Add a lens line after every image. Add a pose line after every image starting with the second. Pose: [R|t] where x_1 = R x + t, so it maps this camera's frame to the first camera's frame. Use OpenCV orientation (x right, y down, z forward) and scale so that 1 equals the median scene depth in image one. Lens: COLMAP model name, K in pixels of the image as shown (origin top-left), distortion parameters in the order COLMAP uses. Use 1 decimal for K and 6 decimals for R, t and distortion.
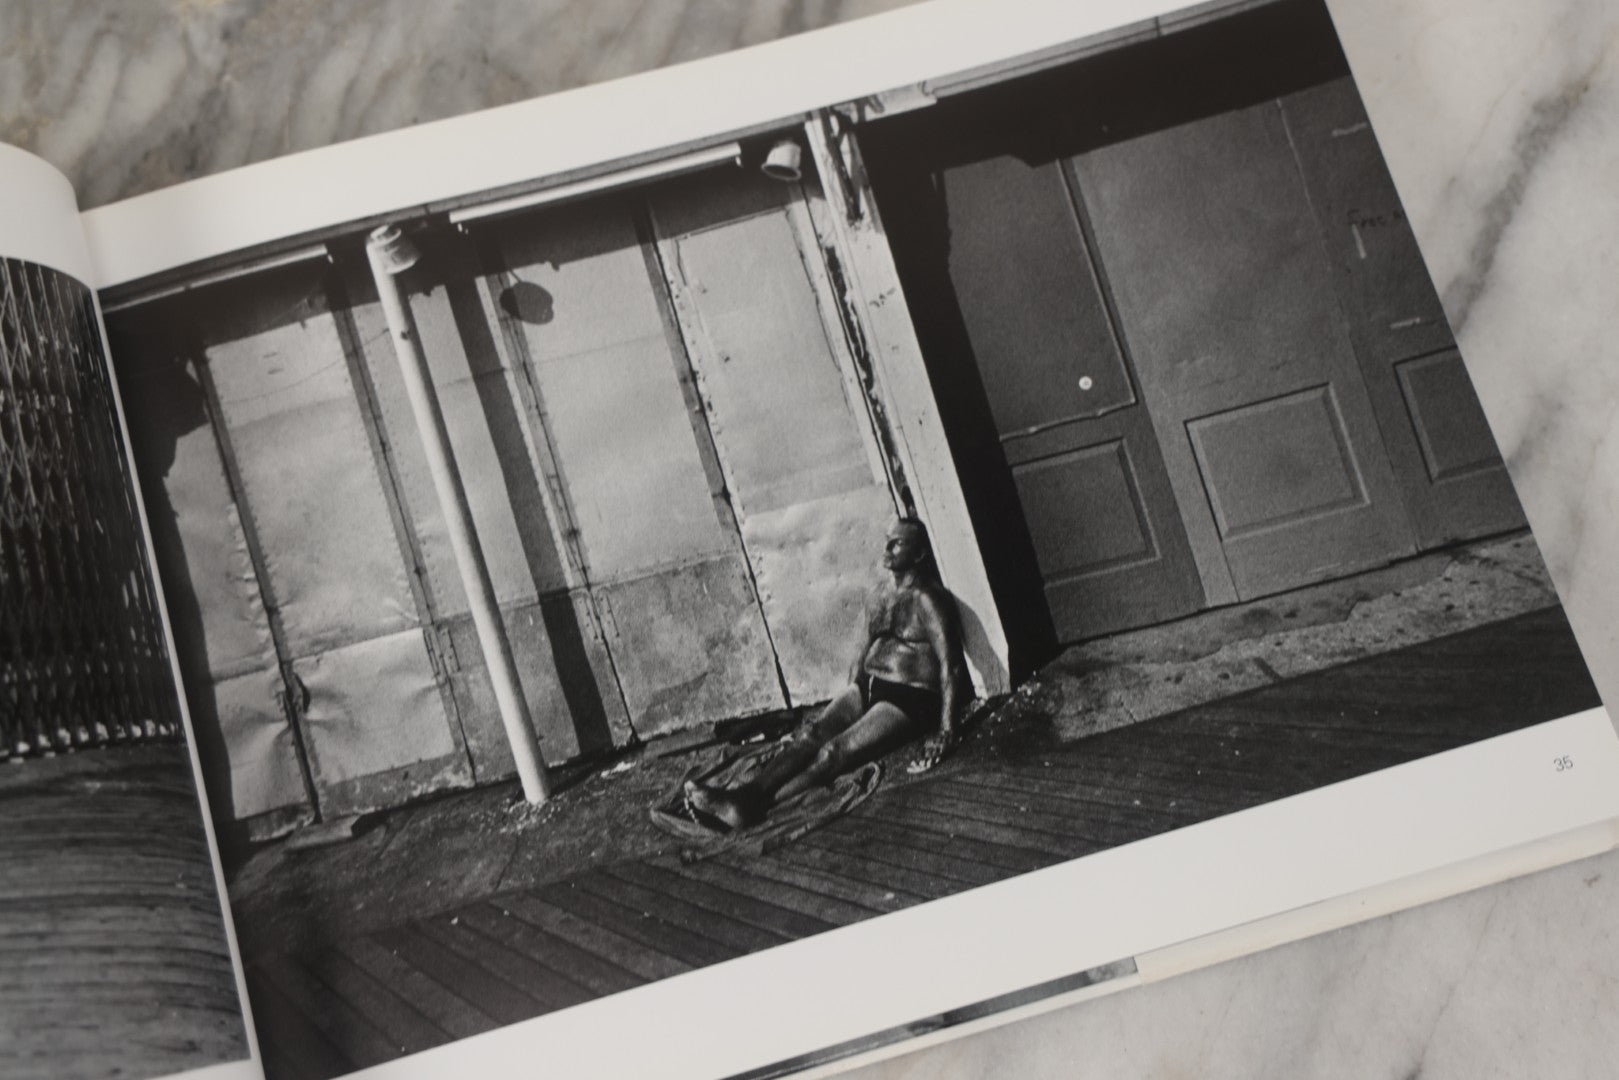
lens RADIAL K [[1944.4, 0, 819.8], [0, 1944.4, 564.5], [0, 0, 1]] dist [0.022752, 0.161370]
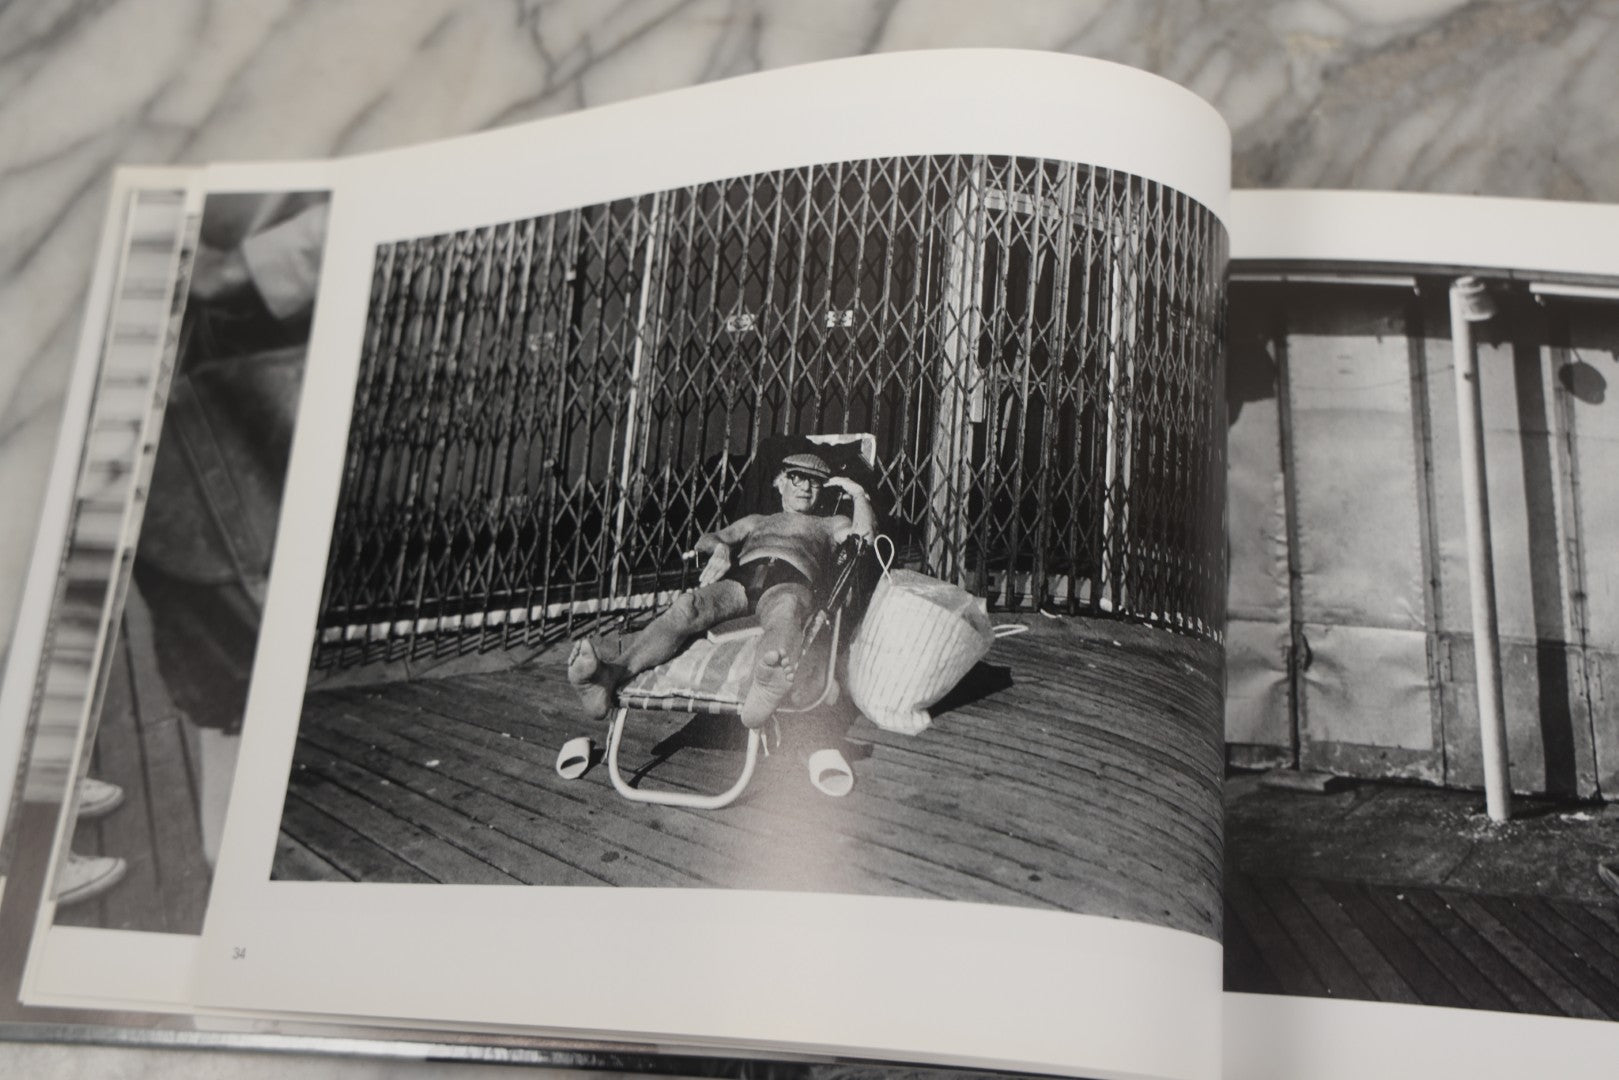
lens RADIAL K [[1944.4, 0, 819.8], [0, 1944.4, 564.5], [0, 0, 1]] dist [0.022752, 0.161370]
pose [[0.935710, 0.317769, -0.153199, -0.369404], [-0.326184, 0.944742, -0.032668, 0.143876], [0.134353, 0.080539, 0.987655, -0.131787]]
